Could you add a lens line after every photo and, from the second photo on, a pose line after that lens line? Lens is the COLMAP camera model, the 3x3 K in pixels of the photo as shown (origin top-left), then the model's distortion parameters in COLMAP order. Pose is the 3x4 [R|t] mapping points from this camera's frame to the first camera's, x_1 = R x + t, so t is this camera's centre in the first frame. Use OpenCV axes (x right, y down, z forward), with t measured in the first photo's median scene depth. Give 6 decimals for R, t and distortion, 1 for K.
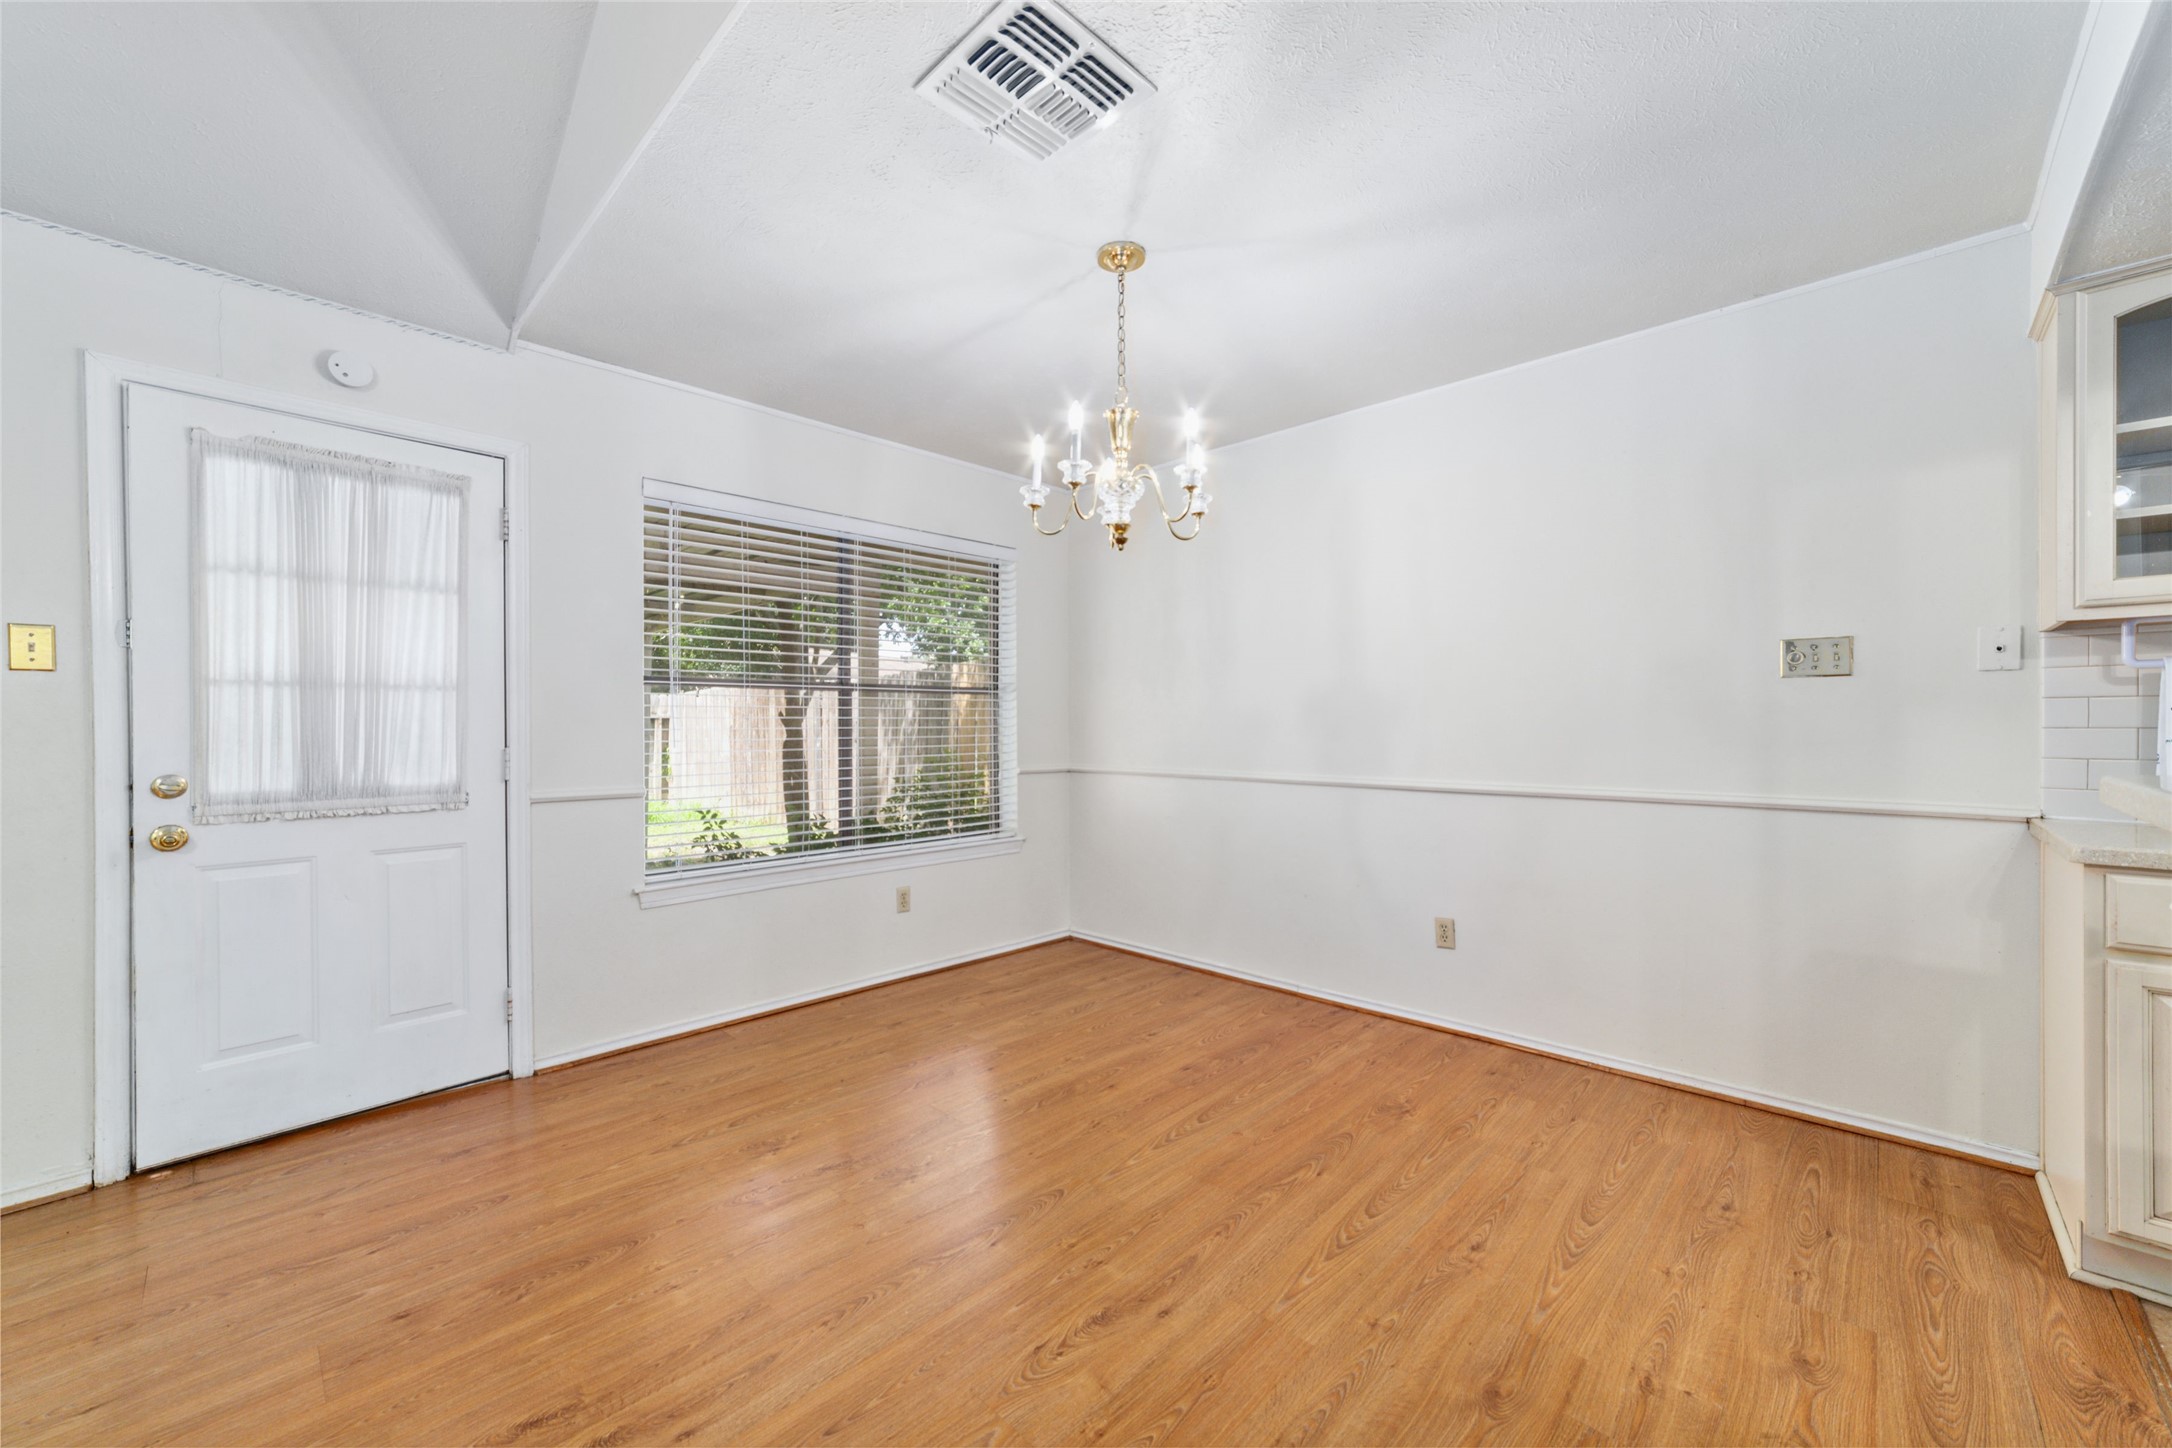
lens RADIAL K [[831.1, 0, 1089.2], [0, 831.1, 733.7], [0, 0, 1]] dist [-0.019816, 0.006408]
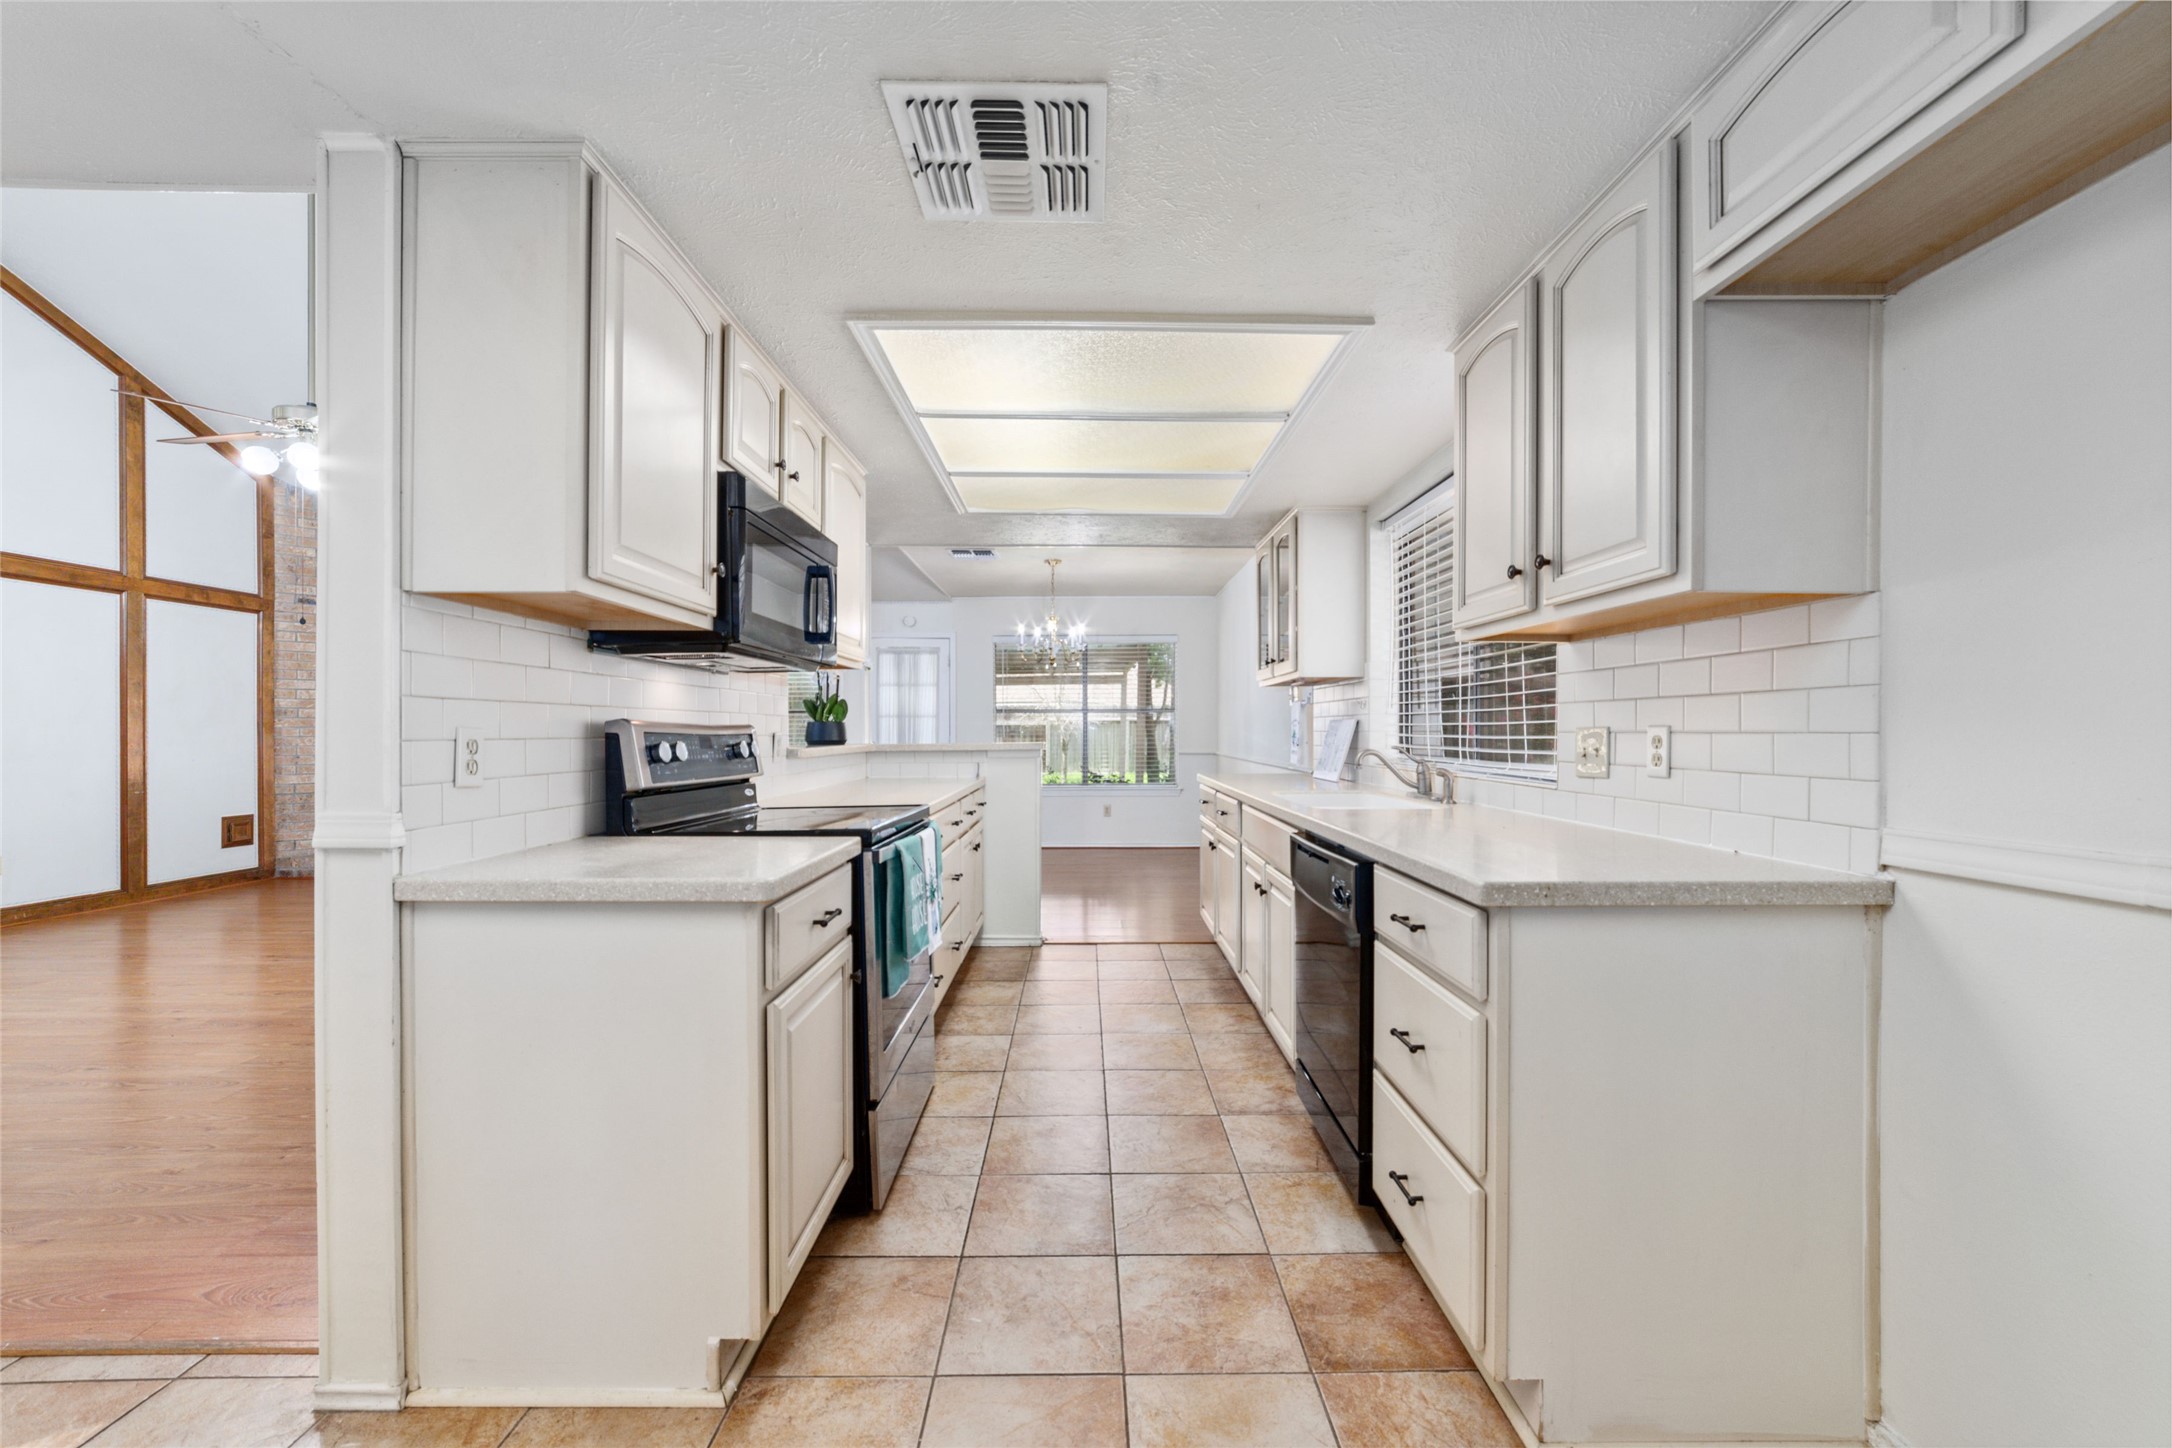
lens RADIAL K [[831.1, 0, 1084.3], [0, 831.1, 725.8], [0, 0, 1]] dist [-0.019816, 0.006408]
pose [[0.695097, -0.000542, -0.718915, 2.054685], [-0.006770, 0.999950, -0.007299, -0.000925], [0.718884, 0.009941, 0.695059, -0.844736]]
